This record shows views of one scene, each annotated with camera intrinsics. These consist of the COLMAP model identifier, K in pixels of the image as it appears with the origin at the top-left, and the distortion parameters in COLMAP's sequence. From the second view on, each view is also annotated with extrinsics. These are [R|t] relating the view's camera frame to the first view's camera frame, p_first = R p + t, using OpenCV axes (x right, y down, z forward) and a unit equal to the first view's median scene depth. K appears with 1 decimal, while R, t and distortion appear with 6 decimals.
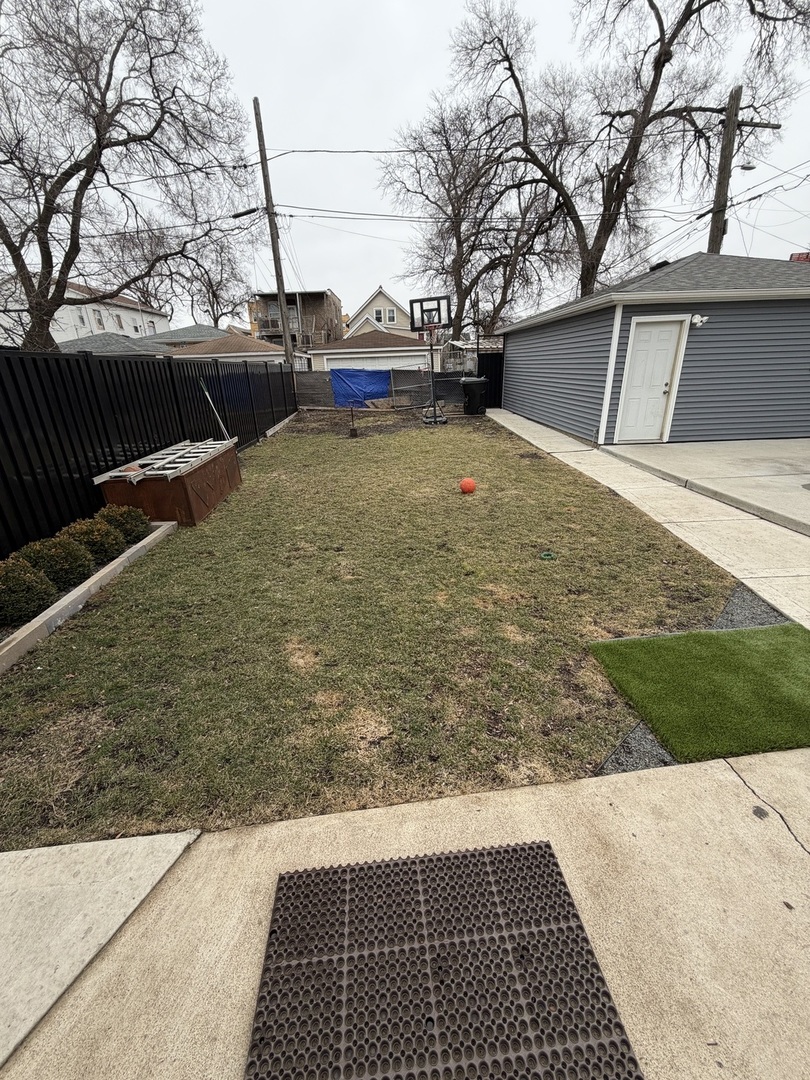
lens RADIAL K [[427.4, 0, 403.0], [0, 427.4, 537.0], [0, 0, 1]] dist [-0.000386, -0.000121]
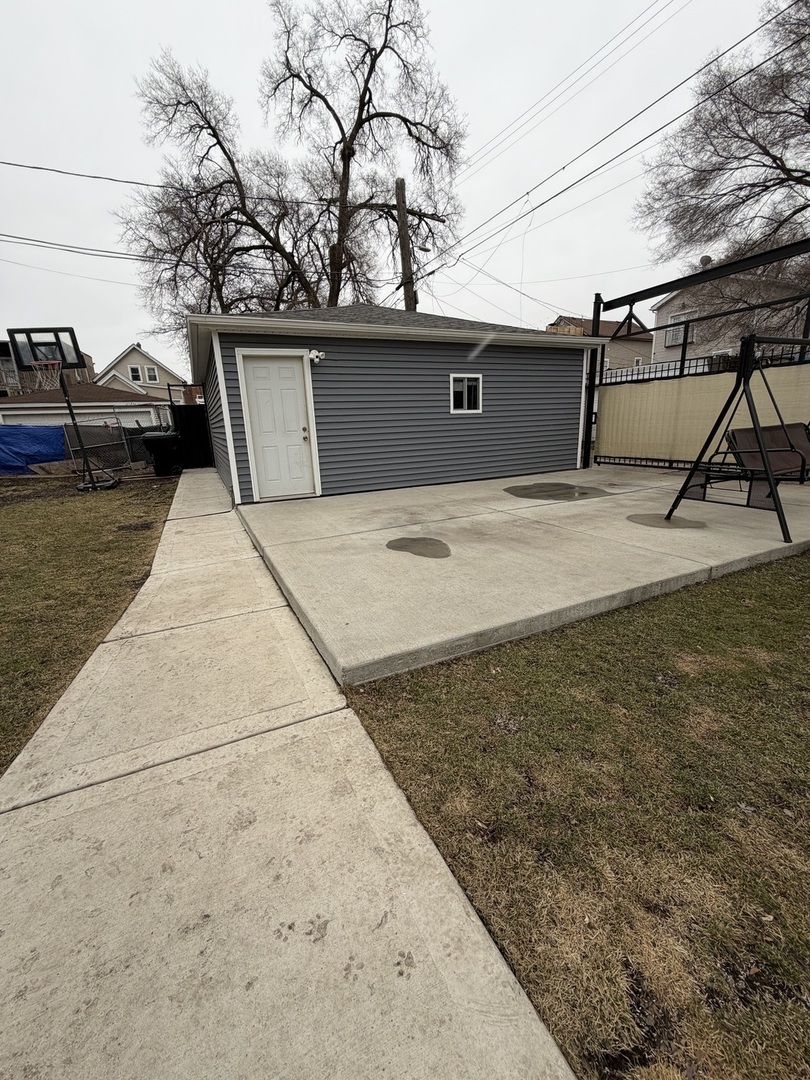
lens RADIAL K [[427.4, 0, 406.2], [0, 427.4, 536.4], [0, 0, 1]] dist [-0.000386, -0.000121]
pose [[0.920053, -0.102476, 0.378156, 0.435633], [0.153611, 0.982260, -0.107555, -0.027127], [-0.360426, 0.157045, 0.919473, 0.176540]]
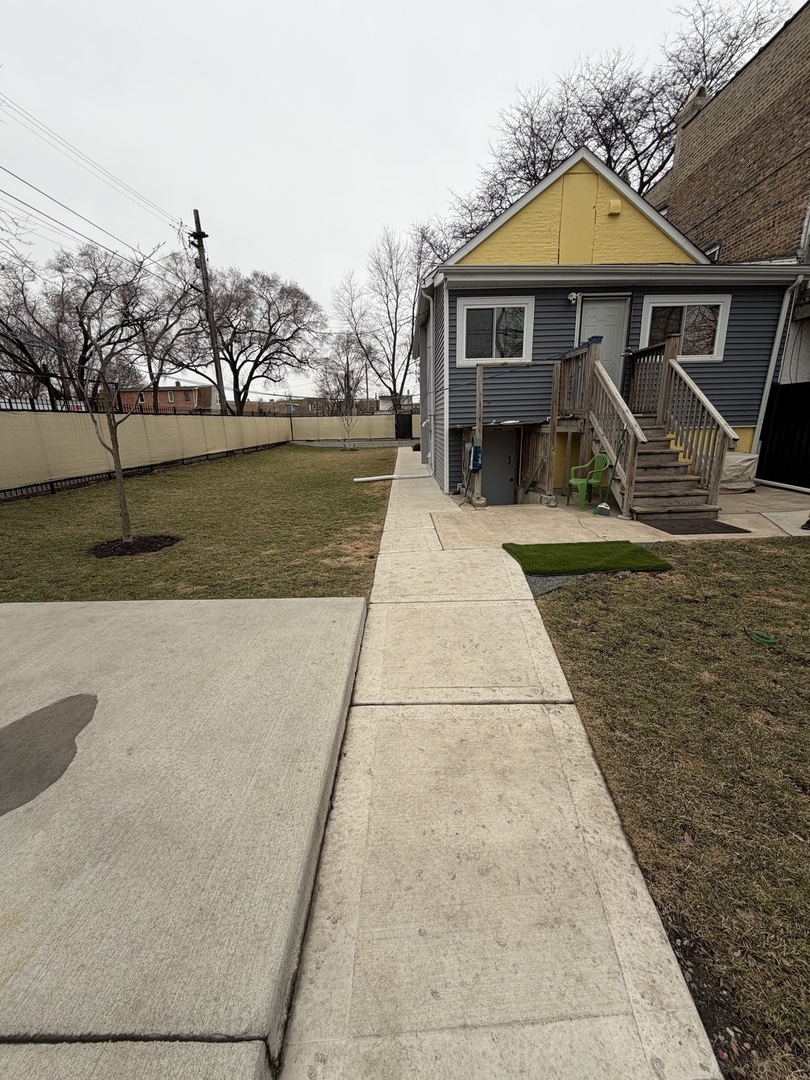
lens RADIAL K [[427.4, 0, 409.9], [0, 427.4, 536.0], [0, 0, 1]] dist [-0.000386, -0.000121]
pose [[-0.997412, 0.042644, 0.057893, 0.420069], [0.068658, 0.804003, 0.590648, -0.263632], [-0.021358, 0.593094, -0.804850, 0.717473]]
